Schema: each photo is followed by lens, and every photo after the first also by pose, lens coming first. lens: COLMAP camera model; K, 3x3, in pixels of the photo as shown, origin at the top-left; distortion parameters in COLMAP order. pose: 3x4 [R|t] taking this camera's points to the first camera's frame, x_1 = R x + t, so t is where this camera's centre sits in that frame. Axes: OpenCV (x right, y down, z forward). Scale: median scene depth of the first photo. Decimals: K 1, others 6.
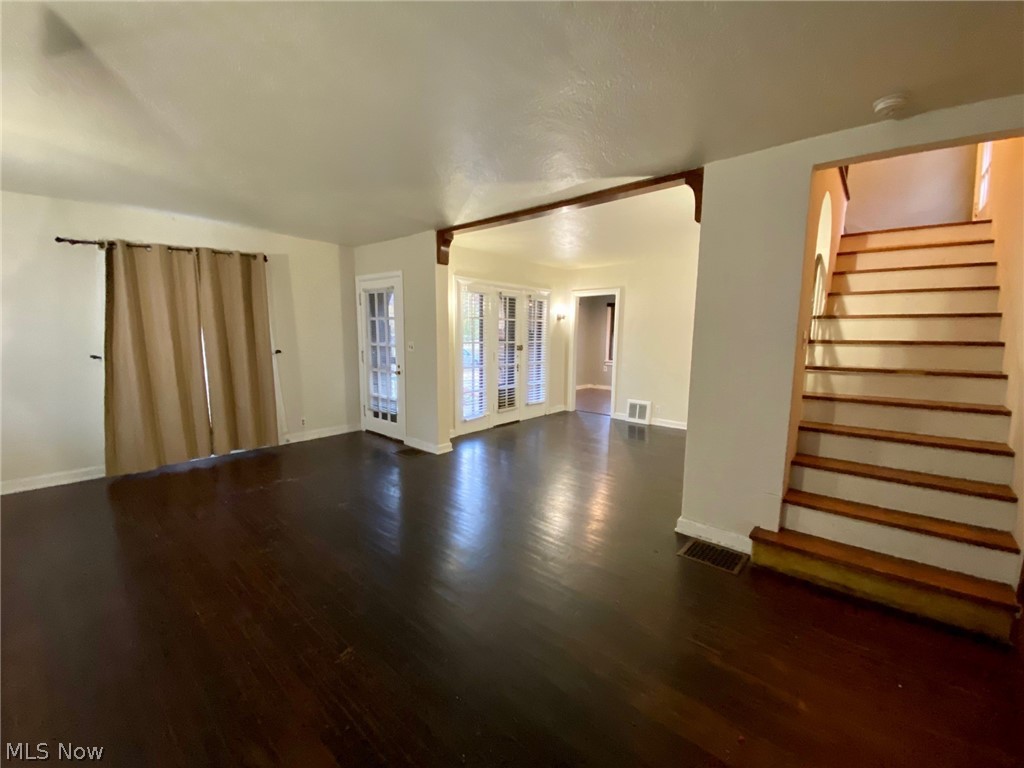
lens RADIAL K [[414.4, 0, 505.0], [0, 414.4, 394.6], [0, 0, 1]] dist [0.001882, -0.011788]
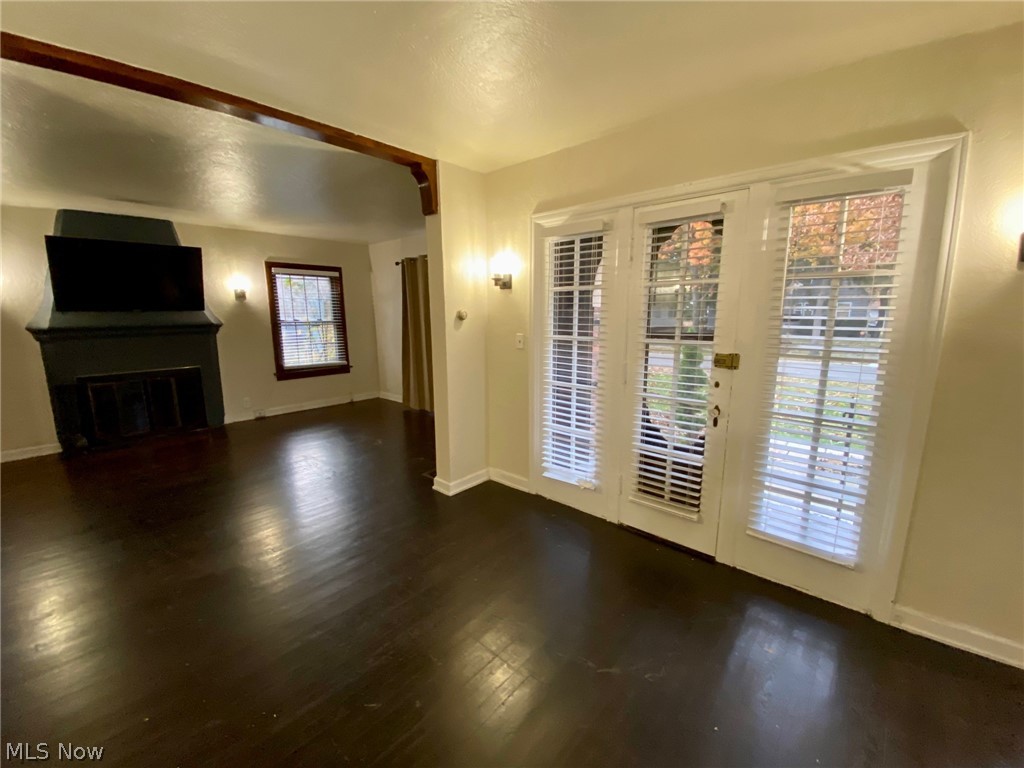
lens RADIAL K [[414.4, 0, 503.1], [0, 414.4, 385.2], [0, 0, 1]] dist [0.001882, -0.011788]
pose [[-0.032391, 0.164092, -0.985913, 0.629685], [-0.141245, 0.975779, 0.167046, -0.204506], [0.989445, 0.144666, -0.008429, 1.343817]]
